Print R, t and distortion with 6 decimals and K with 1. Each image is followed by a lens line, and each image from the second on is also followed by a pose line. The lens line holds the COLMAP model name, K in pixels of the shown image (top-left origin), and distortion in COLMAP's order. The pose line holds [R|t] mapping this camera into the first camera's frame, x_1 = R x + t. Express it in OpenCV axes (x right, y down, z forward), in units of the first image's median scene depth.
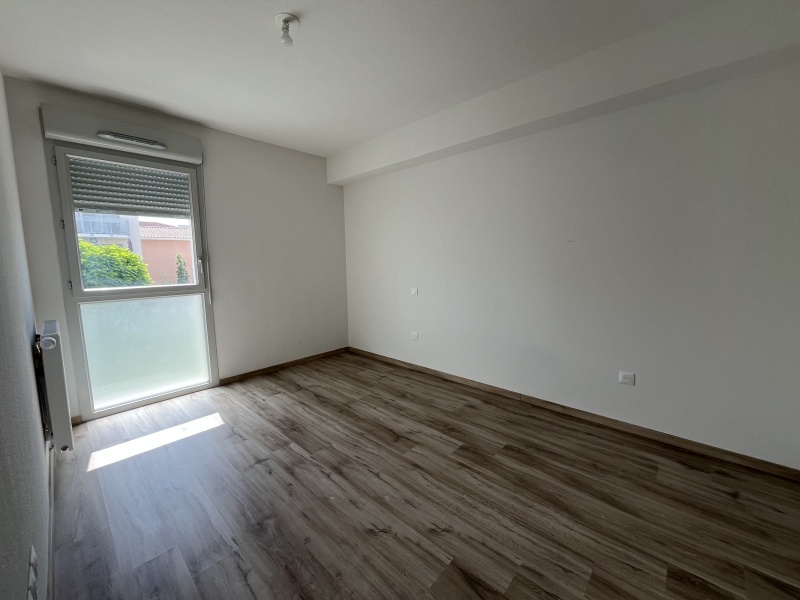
lens RADIAL K [[324.3, 0, 400.9], [0, 324.3, 299.4], [0, 0, 1]] dist [0.000237, -0.000720]
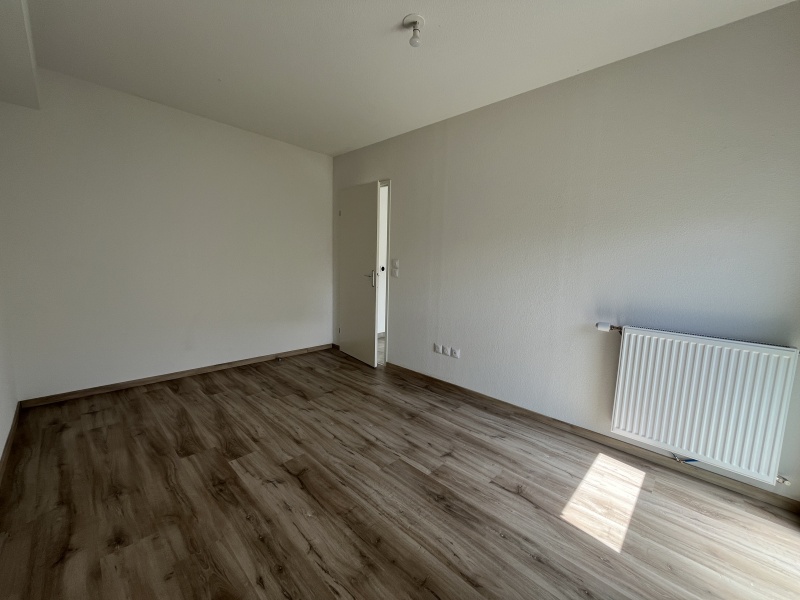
lens RADIAL K [[324.3, 0, 399.7], [0, 324.3, 300.8], [0, 0, 1]] dist [0.000237, -0.000720]
pose [[-0.999658, -0.021387, 0.015080, -0.272986], [-0.017177, 0.971008, 0.238430, -0.193453], [-0.019742, 0.238090, -0.971042, 1.768408]]
